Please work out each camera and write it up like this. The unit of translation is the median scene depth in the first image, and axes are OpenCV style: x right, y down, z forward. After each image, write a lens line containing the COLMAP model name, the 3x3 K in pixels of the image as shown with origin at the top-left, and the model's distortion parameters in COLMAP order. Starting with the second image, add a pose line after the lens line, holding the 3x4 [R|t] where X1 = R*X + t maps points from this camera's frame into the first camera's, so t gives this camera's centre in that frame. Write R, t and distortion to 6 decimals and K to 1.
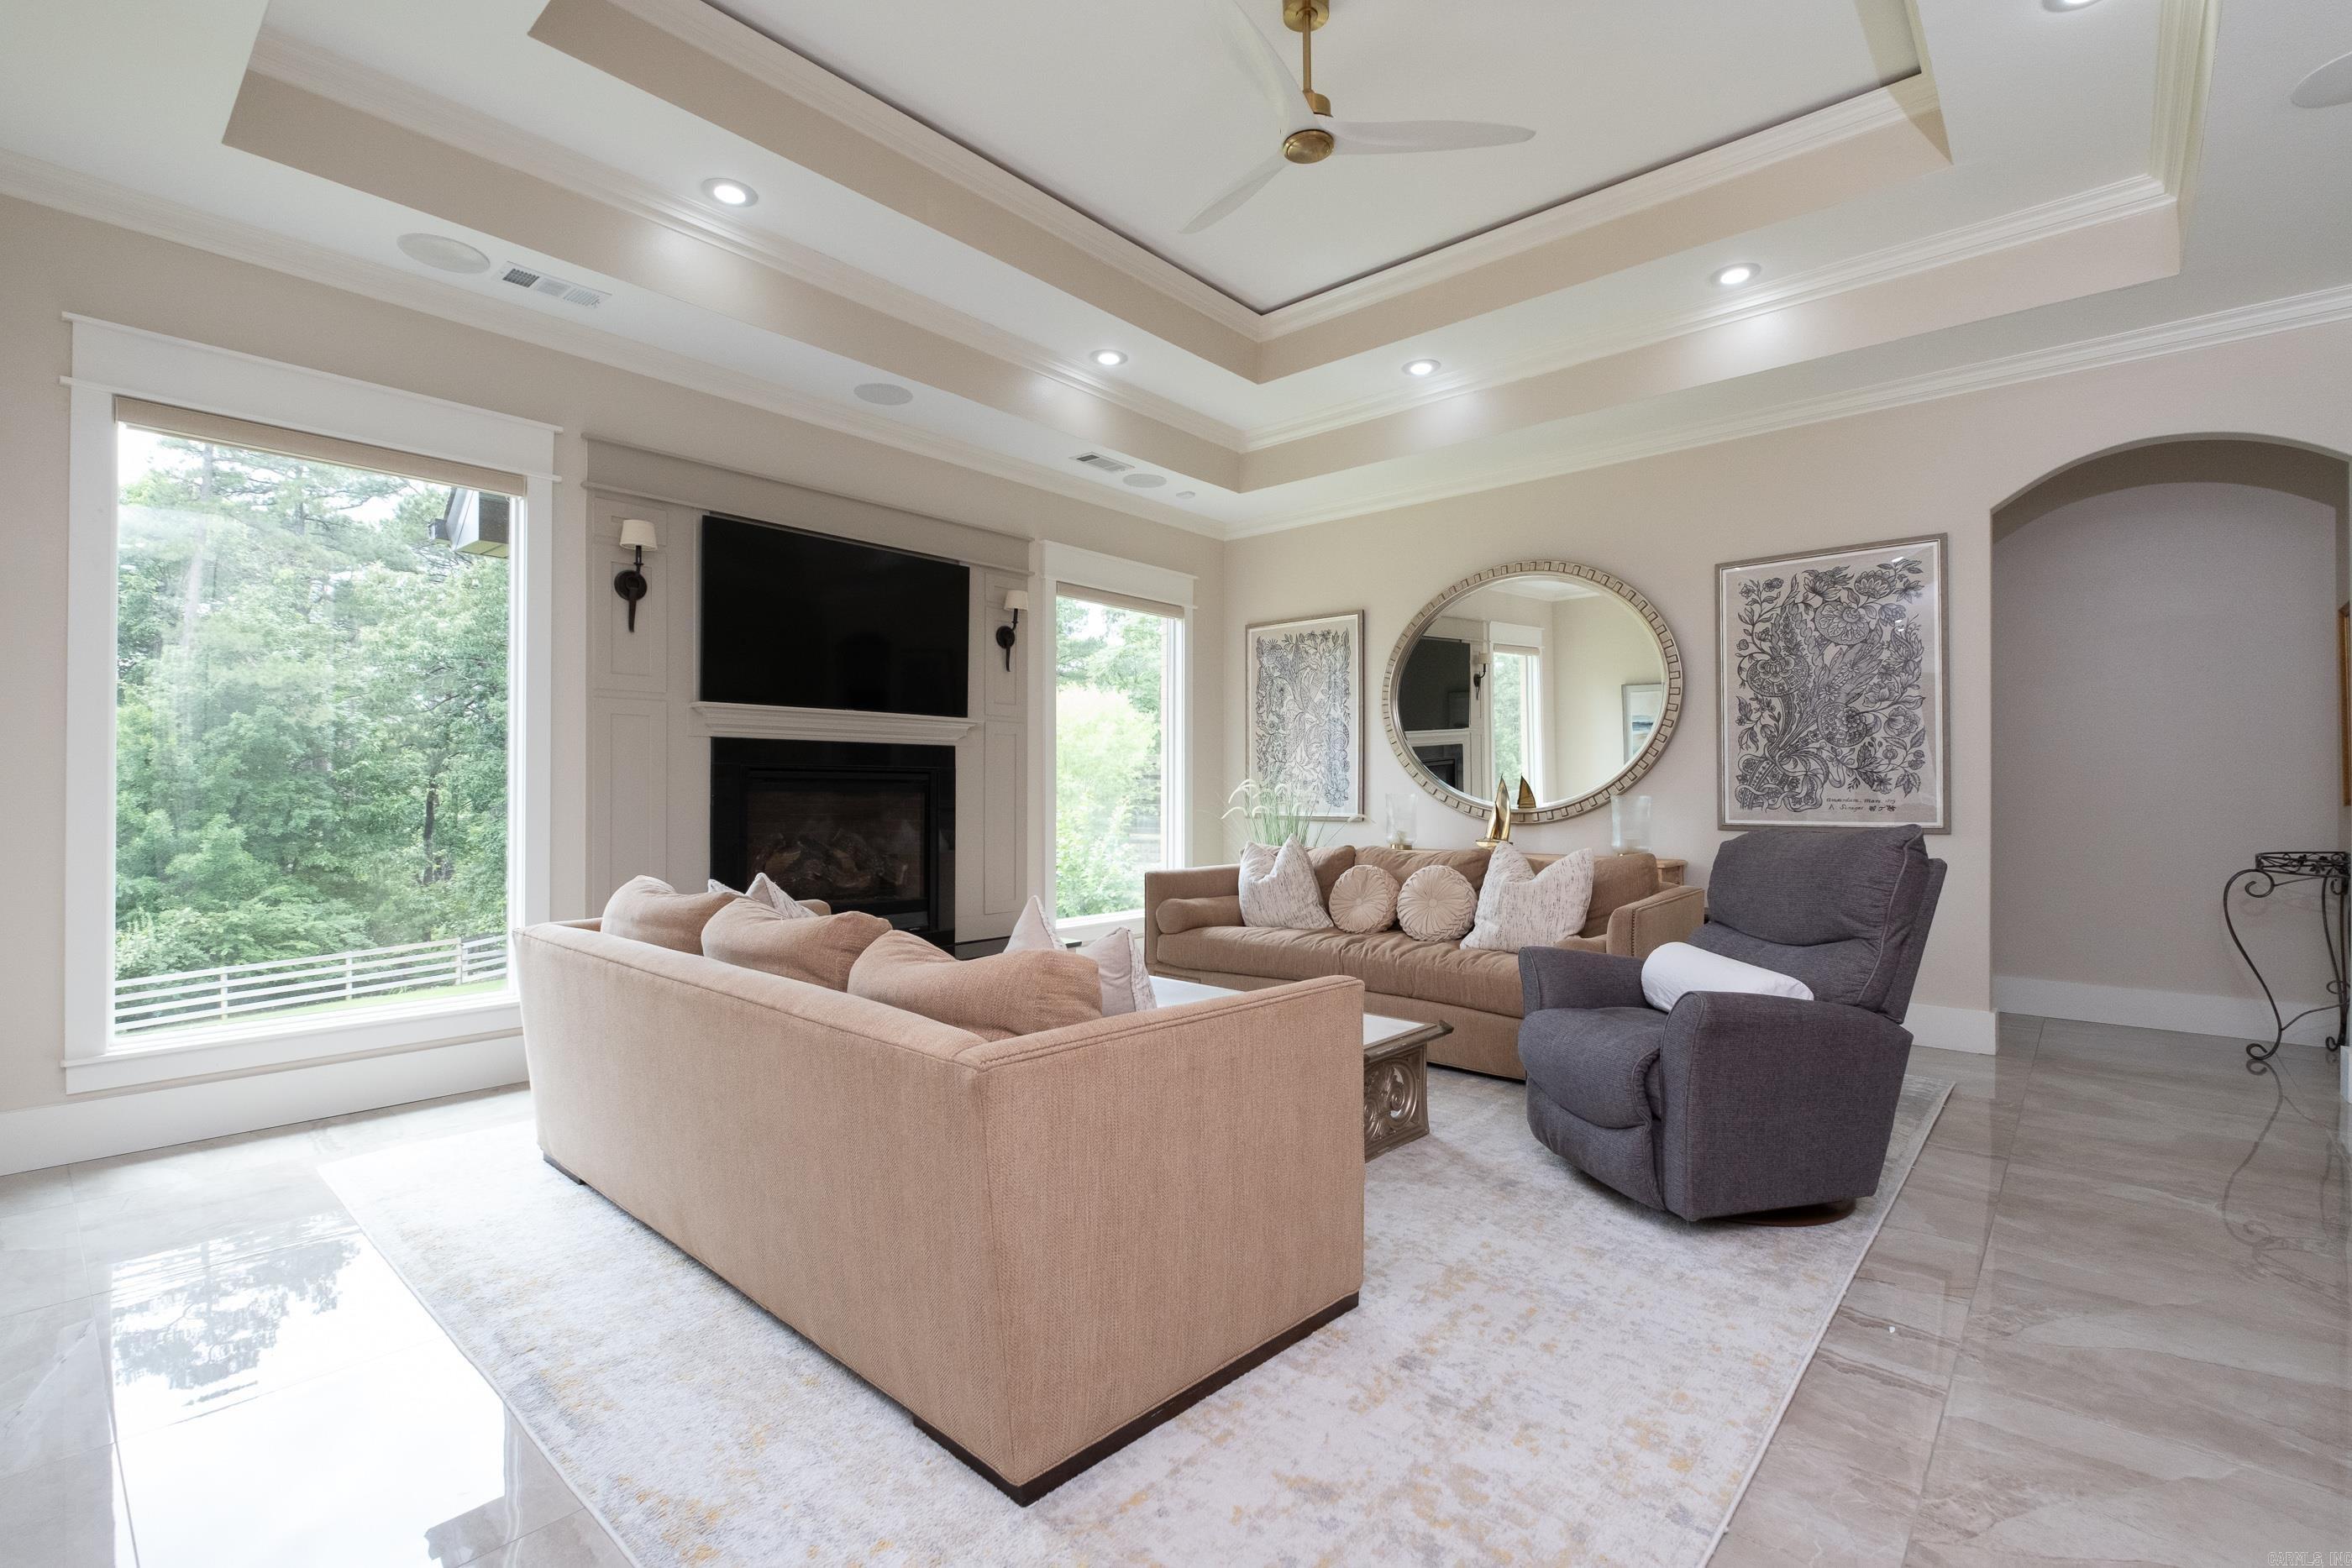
lens RADIAL K [[1019.1, 0, 1169.0], [0, 1019.1, 791.7], [0, 0, 1]] dist [0.005692, -0.003685]
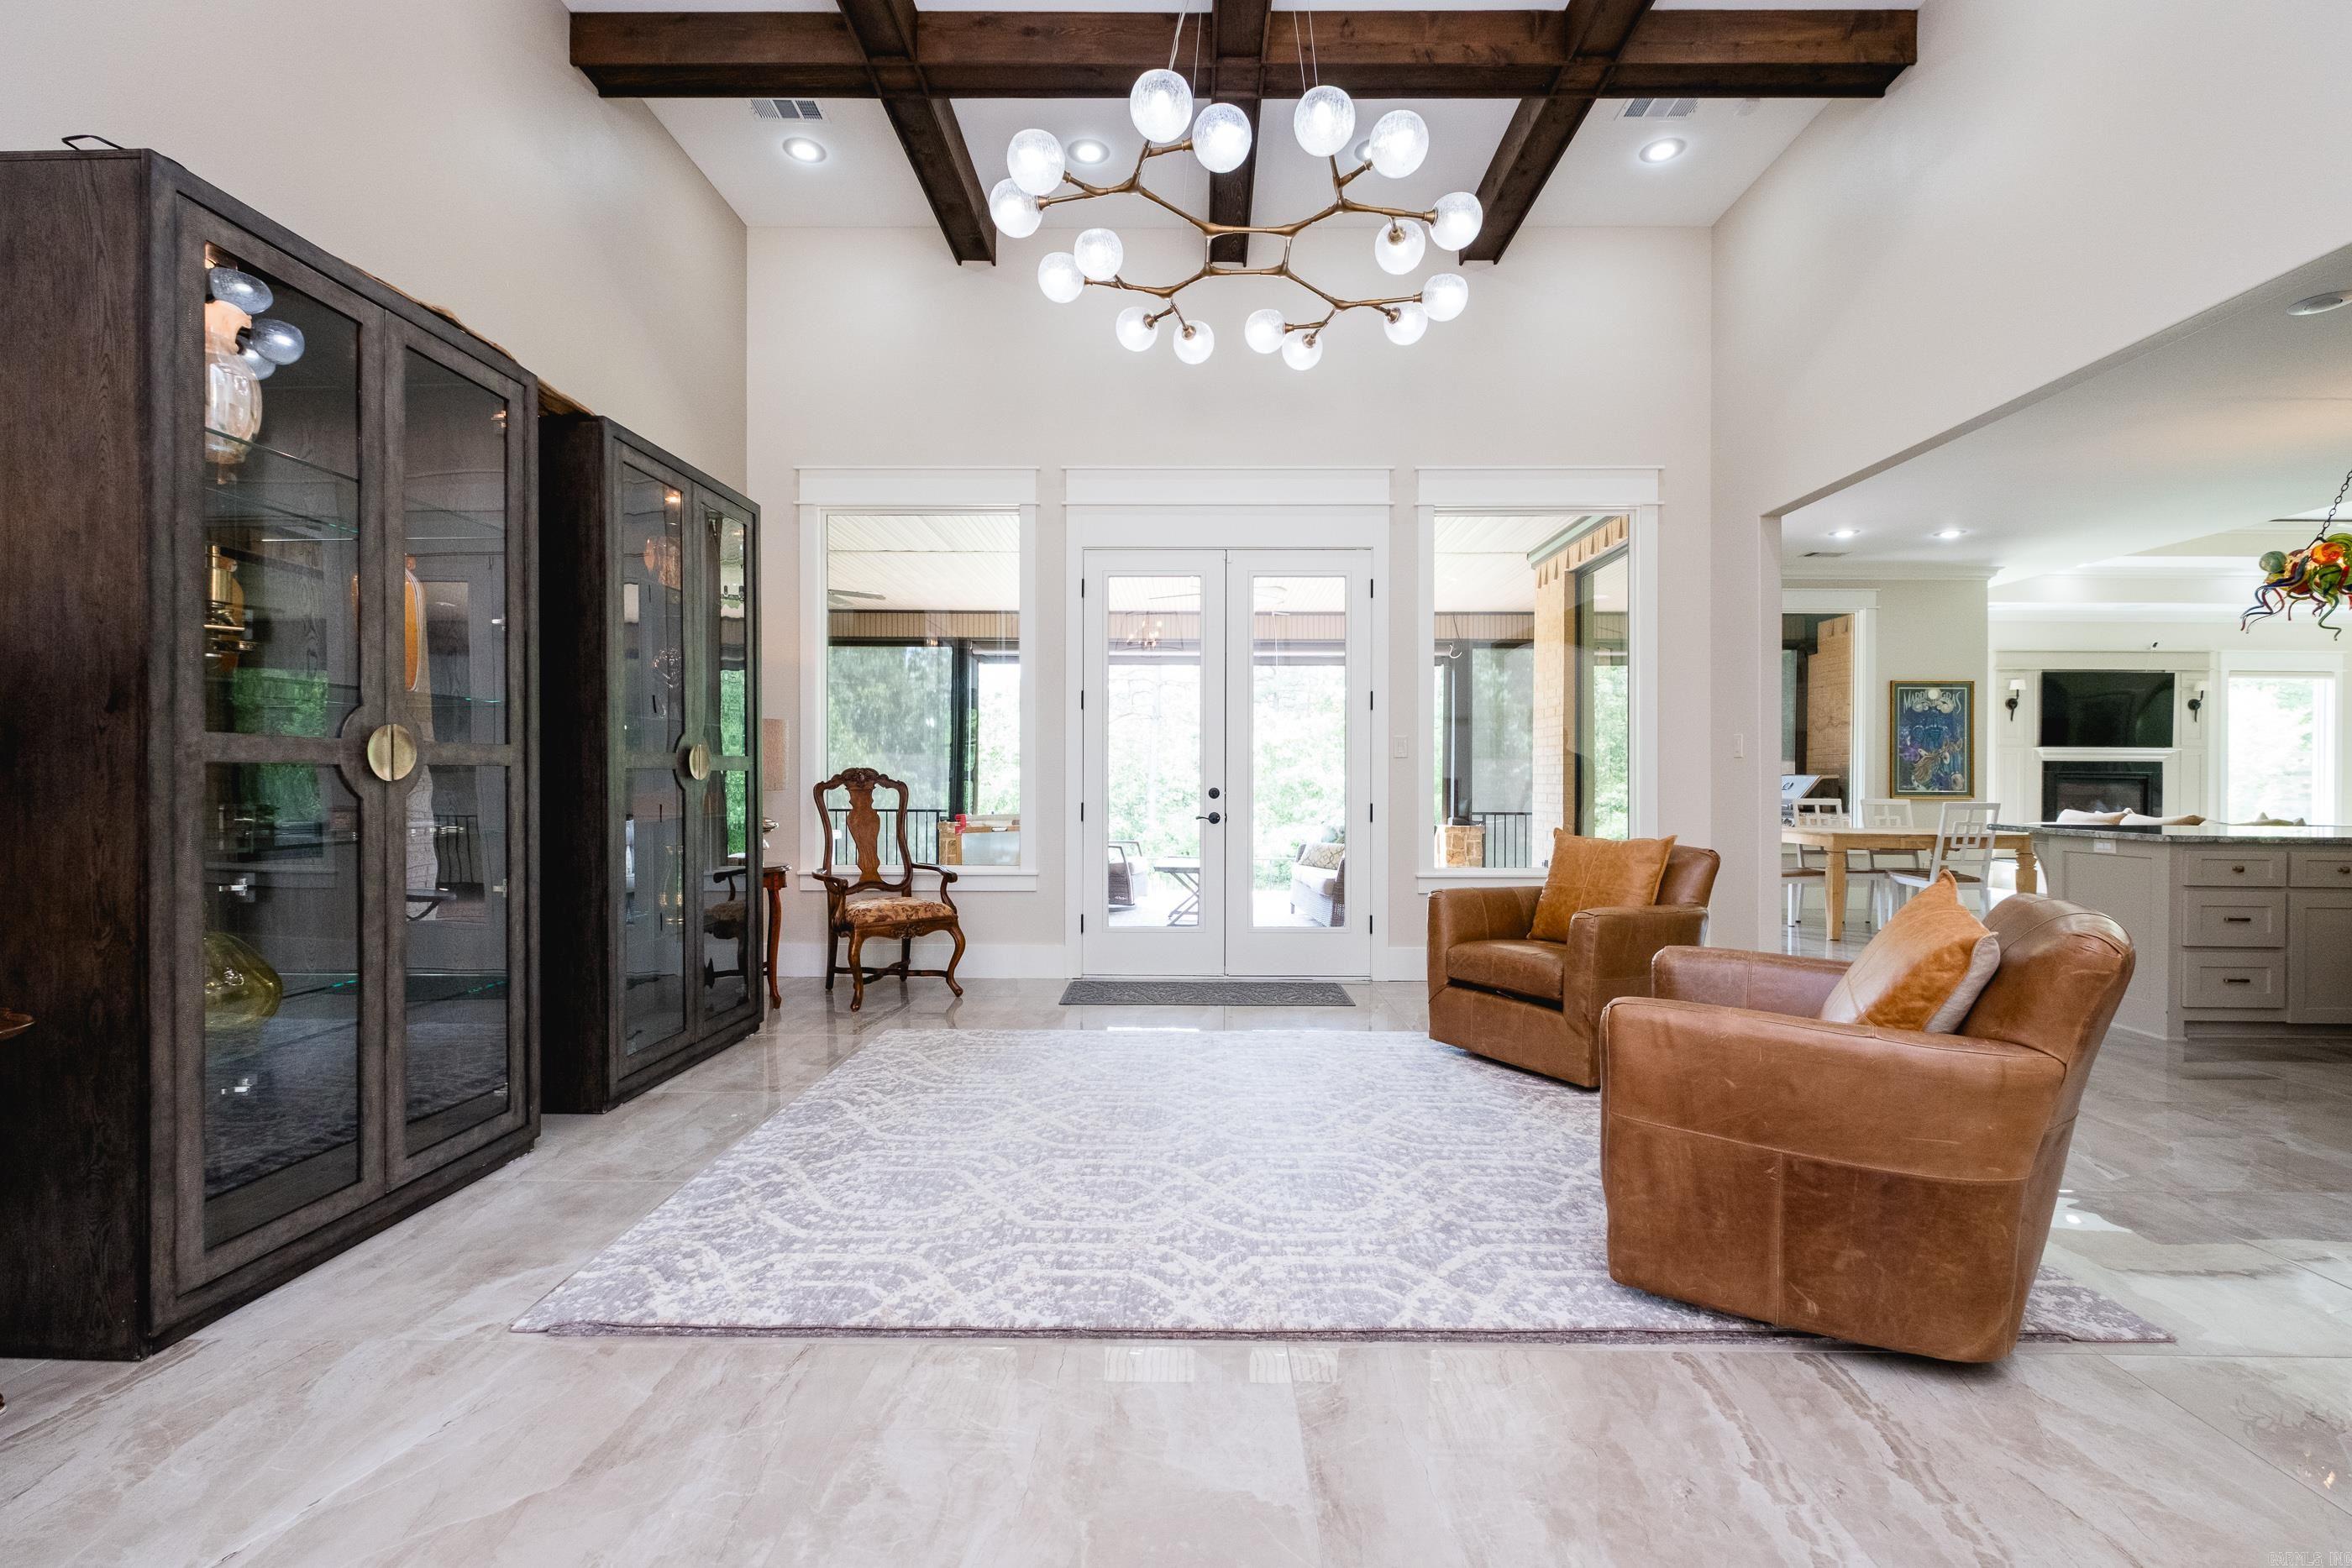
lens RADIAL K [[1019.1, 0, 1188.3], [0, 1019.1, 780.1], [0, 0, 1]] dist [0.005692, -0.003685]
pose [[0.667193, 0.003334, -0.744878, 0.011115], [-0.008851, 0.999955, -0.003452, 0.017842], [0.744832, 0.008896, 0.667192, -1.929493]]
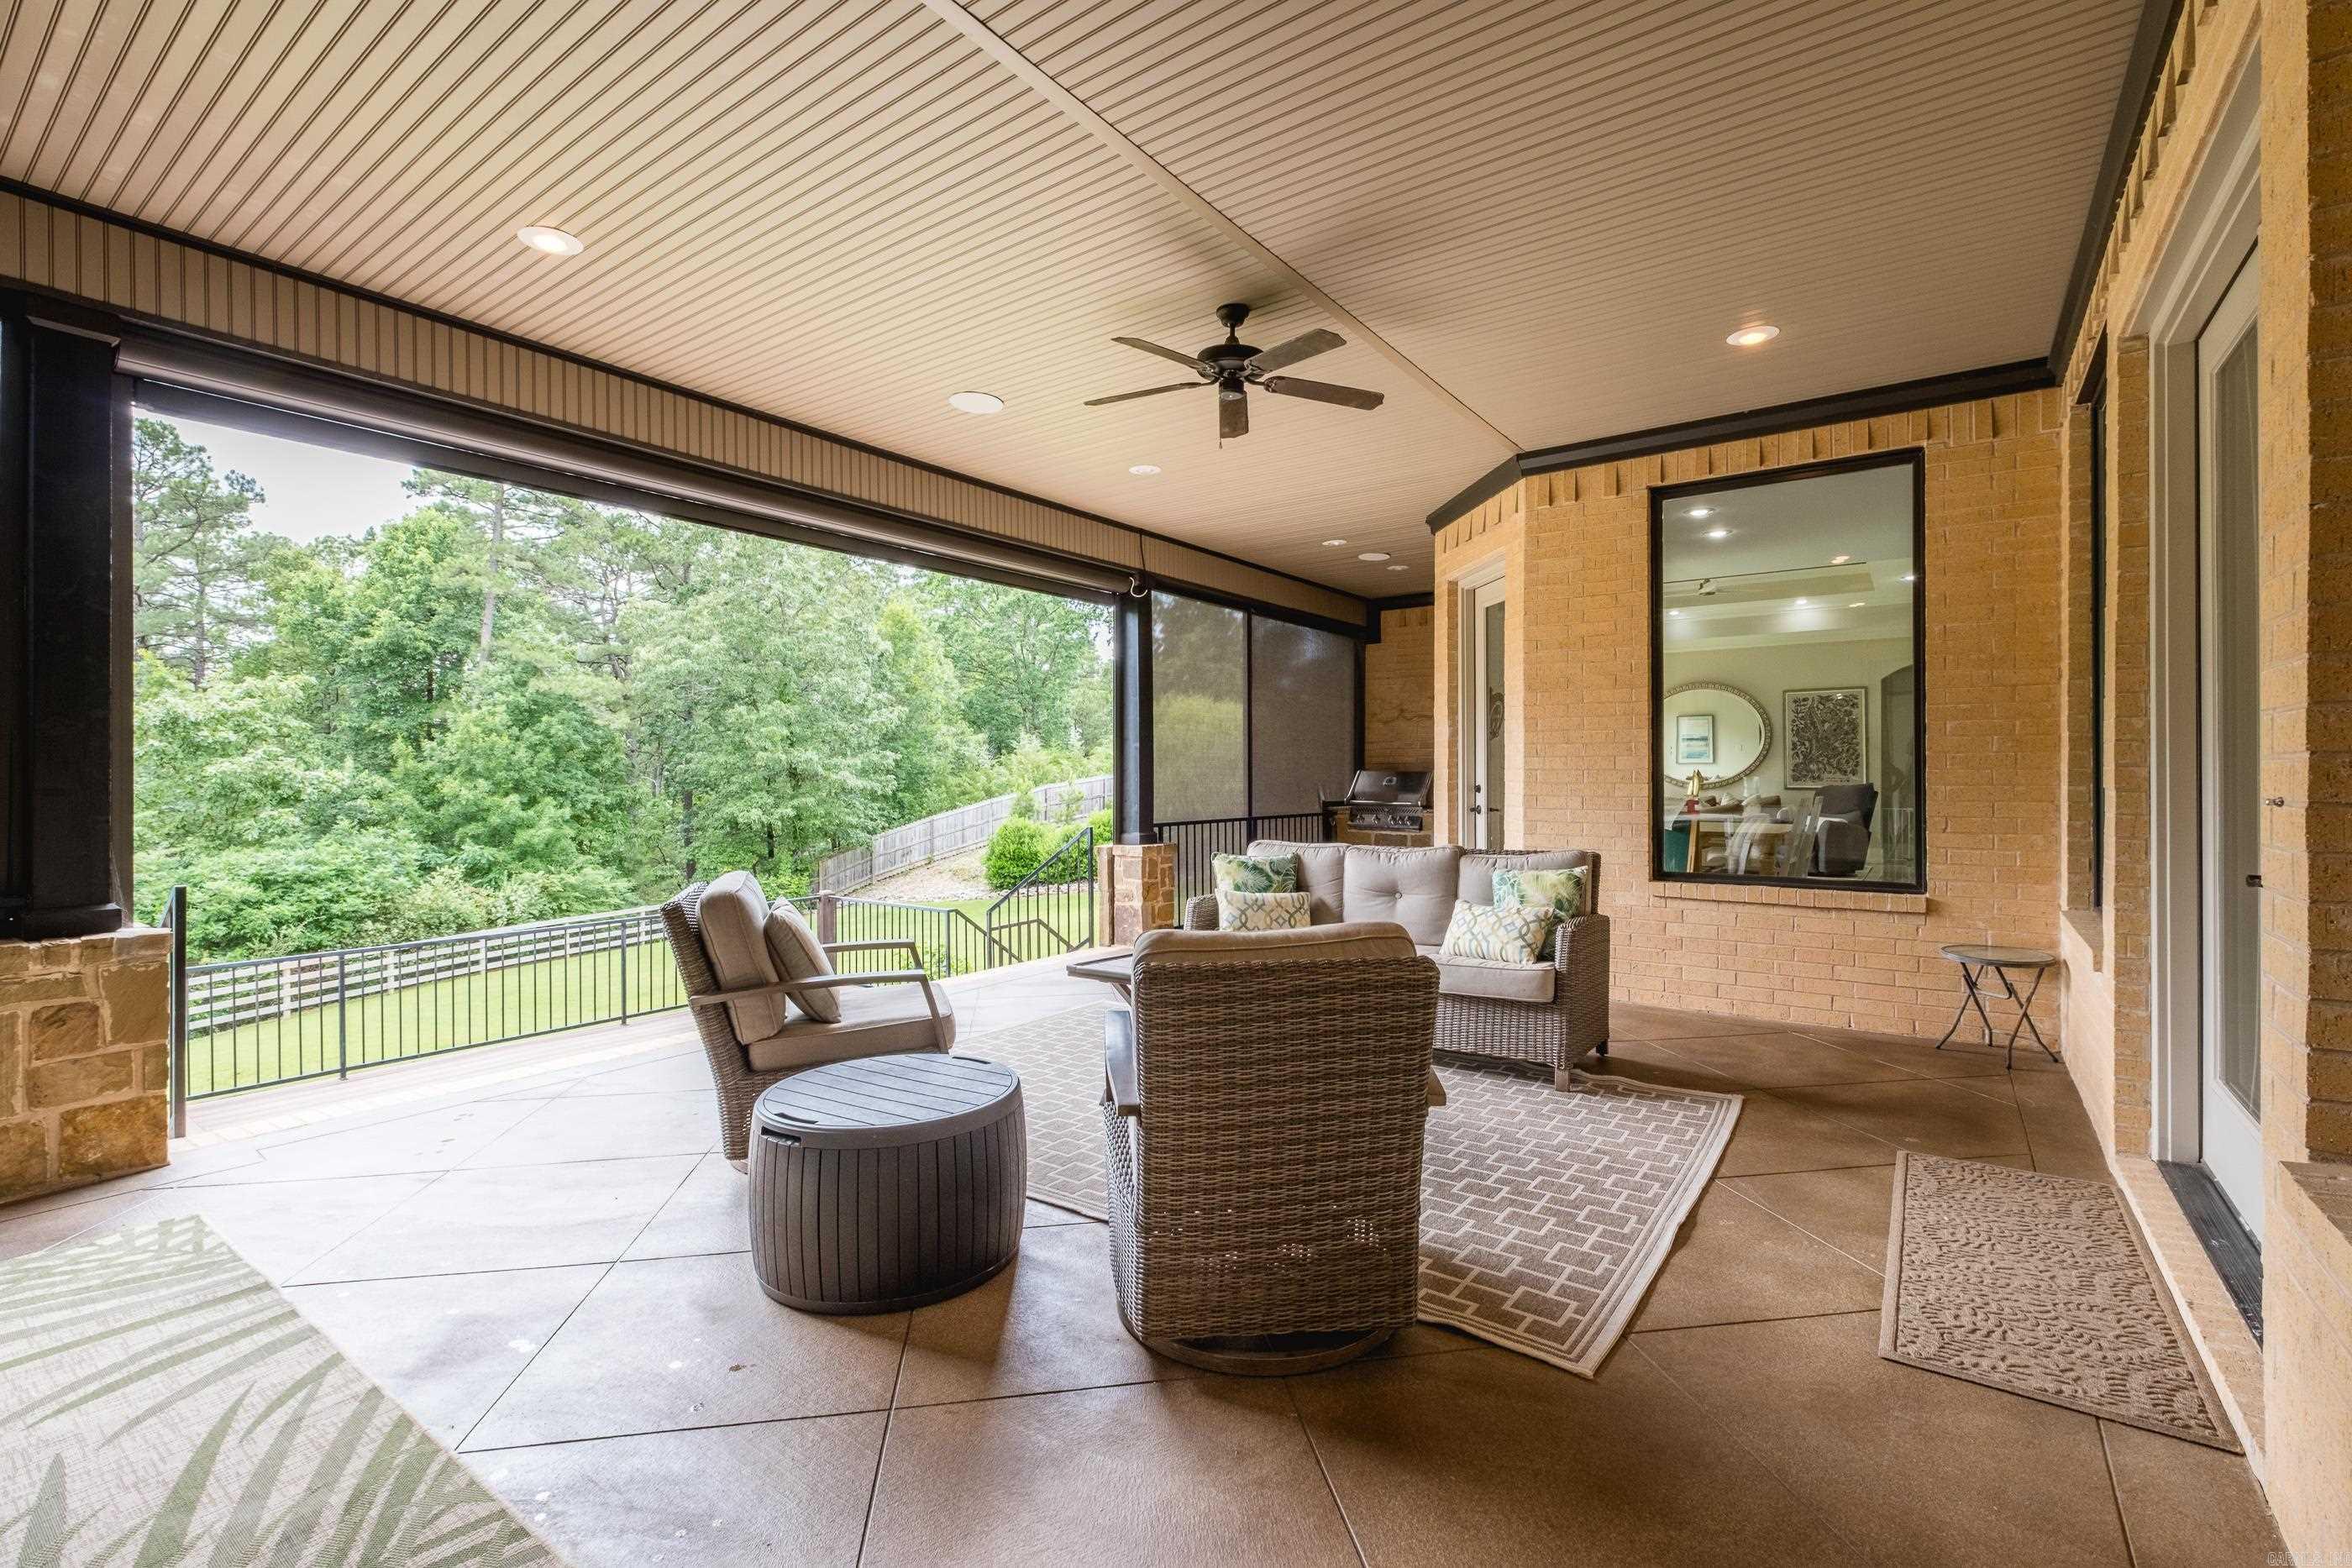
lens RADIAL K [[1019.1, 0, 1171.3], [0, 1019.1, 775.7], [0, 0, 1]] dist [0.005692, -0.003685]
pose [[0.995206, -0.001417, 0.097791, -1.333538], [0.001858, 0.999989, -0.004416, 0.009814], [-0.097784, 0.004577, 0.995197, -1.517911]]
